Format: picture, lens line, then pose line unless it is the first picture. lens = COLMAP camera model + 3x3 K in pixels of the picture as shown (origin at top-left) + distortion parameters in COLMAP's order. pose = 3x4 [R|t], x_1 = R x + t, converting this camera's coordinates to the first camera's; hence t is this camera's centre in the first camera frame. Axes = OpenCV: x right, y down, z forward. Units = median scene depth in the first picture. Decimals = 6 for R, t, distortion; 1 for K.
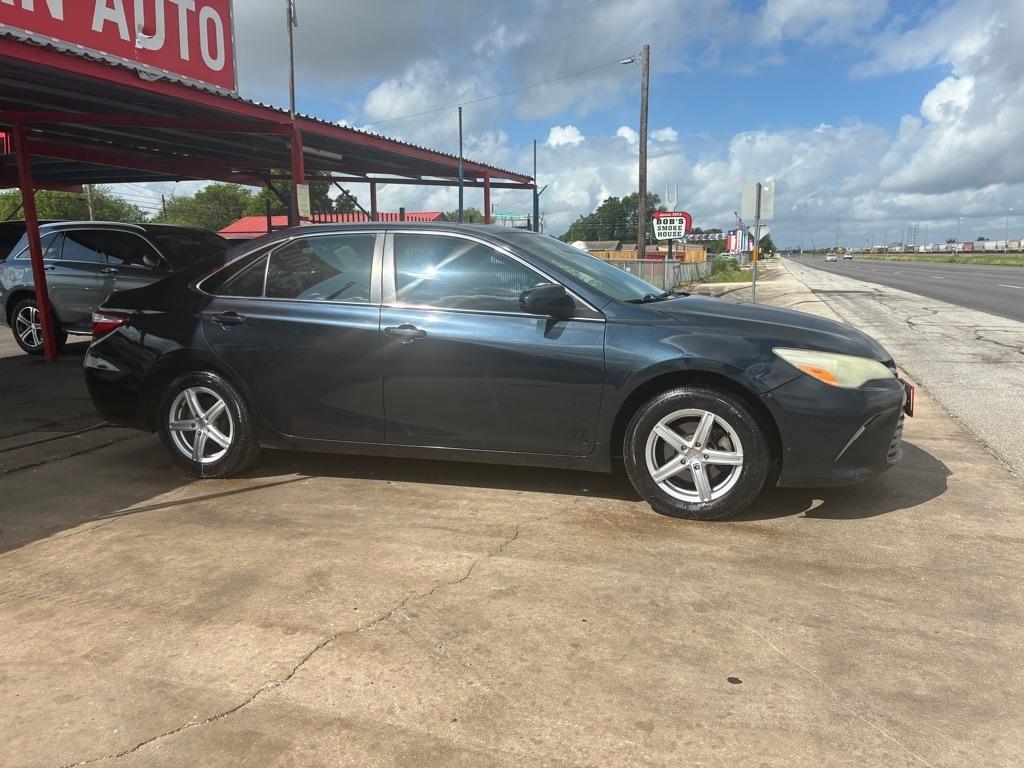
lens RADIAL K [[785.3, 0, 508.5], [0, 785.3, 376.6], [0, 0, 1]] dist [0.048812, -0.063419]
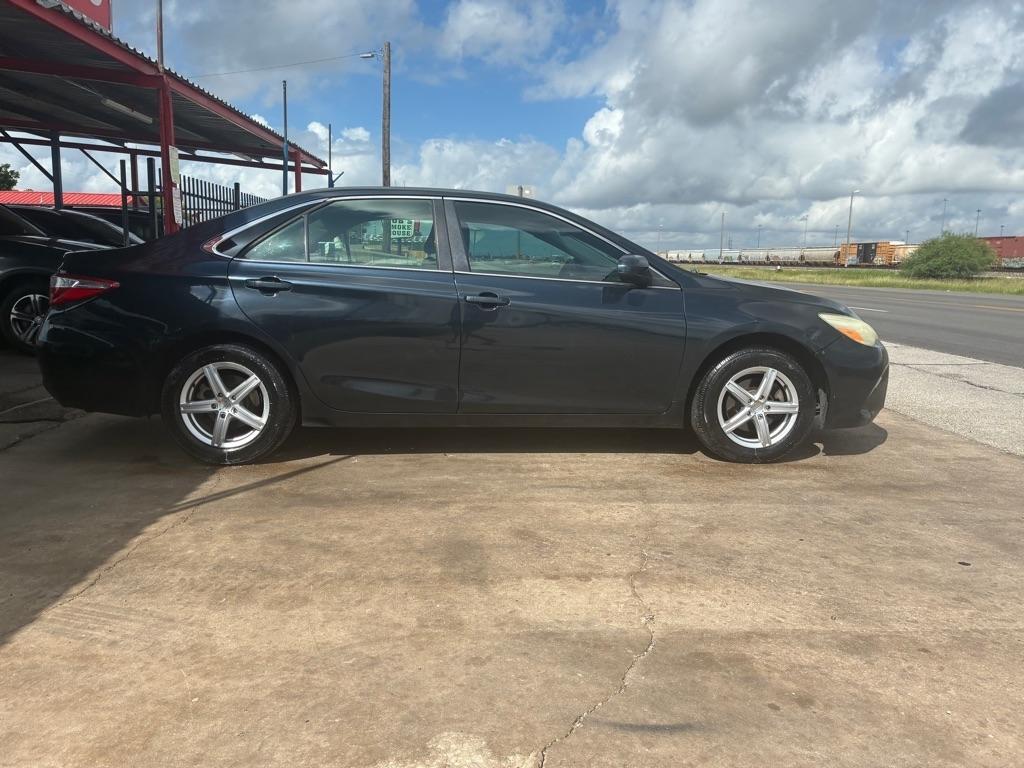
lens RADIAL K [[785.3, 0, 521.1], [0, 785.3, 373.7], [0, 0, 1]] dist [0.048812, -0.063419]
pose [[0.922605, -0.023958, 0.385001, -0.481844], [0.025132, 0.999682, 0.001982, 0.037142], [-0.384927, 0.007847, 0.922914, 0.064596]]
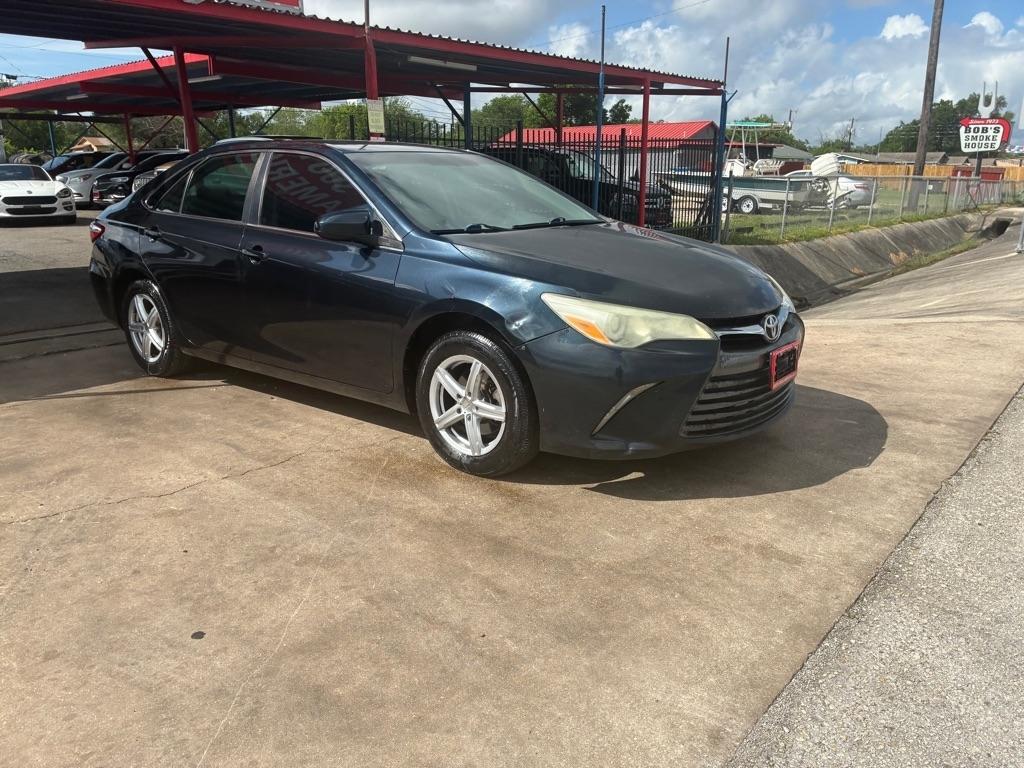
lens RADIAL K [[785.3, 0, 489.9], [0, 785.3, 392.0], [0, 0, 1]] dist [0.048812, -0.063419]
pose [[0.928159, 0.109980, -0.355563, 0.535328], [-0.065309, 0.988647, 0.135318, -0.037298], [0.366409, -0.102375, 0.924805, 0.152954]]
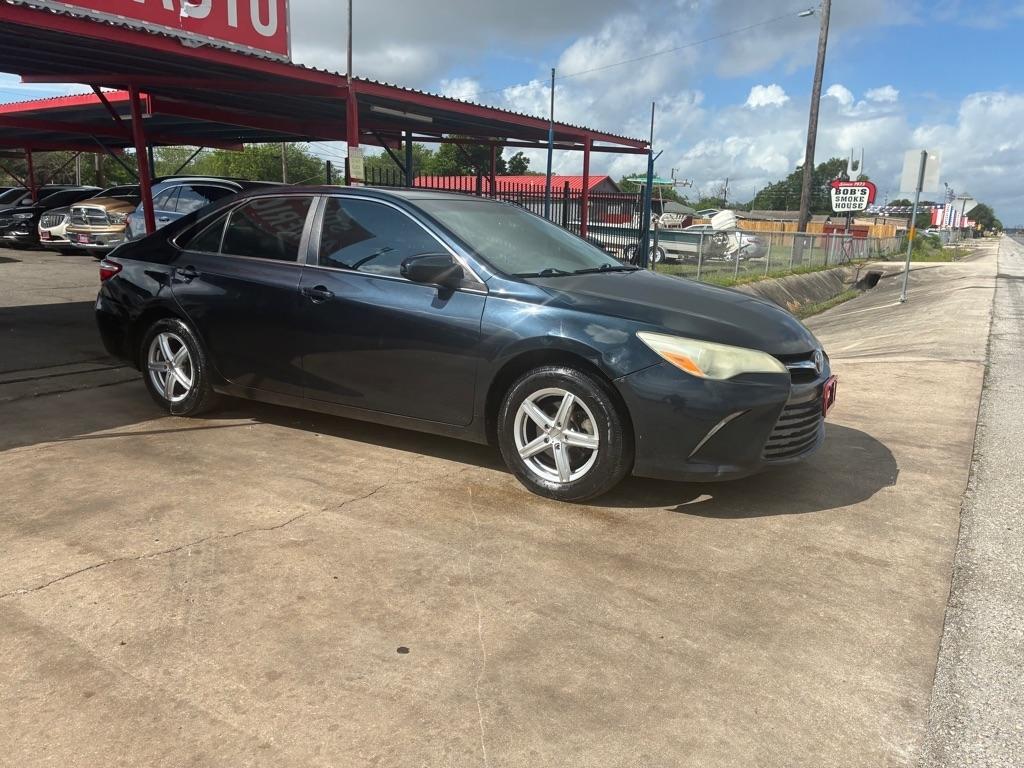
lens RADIAL K [[785.3, 0, 500.9], [0, 785.3, 390.5], [0, 0, 1]] dist [0.048812, -0.063419]
pose [[0.971654, 0.083393, -0.221211, 0.349367], [-0.069888, 0.995220, 0.068206, -0.016201], [0.225841, -0.050813, 0.972838, 0.030736]]
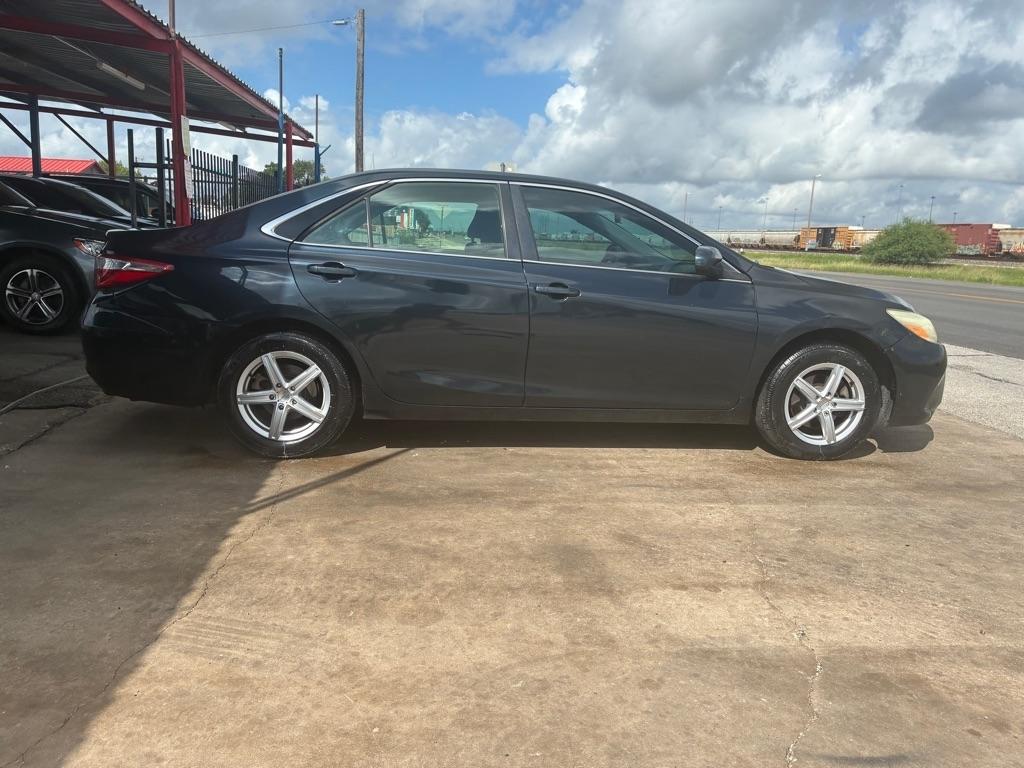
lens RADIAL K [[785.3, 0, 515.8], [0, 785.3, 378.6], [0, 0, 1]] dist [0.048812, -0.063419]
pose [[0.904115, -0.025223, 0.426543, -0.597106], [0.010203, 0.999246, 0.037464, 0.015095], [-0.427167, -0.029520, 0.903691, 0.149979]]
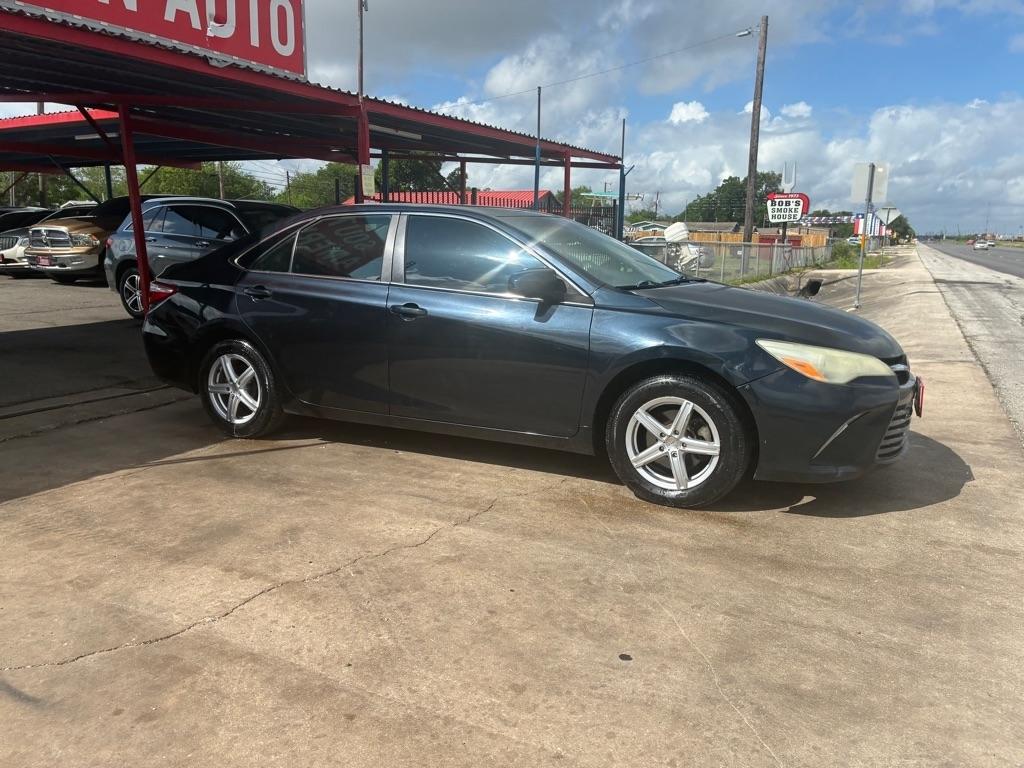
lens RADIAL K [[785.3, 0, 495.1], [0, 785.3, 384.3], [0, 0, 1]] dist [0.048812, -0.063419]
pose [[0.987250, 0.048998, -0.151447, 0.147615], [-0.043640, 0.998305, 0.038502, -0.003250], [0.153077, -0.031402, 0.987715, -0.021782]]
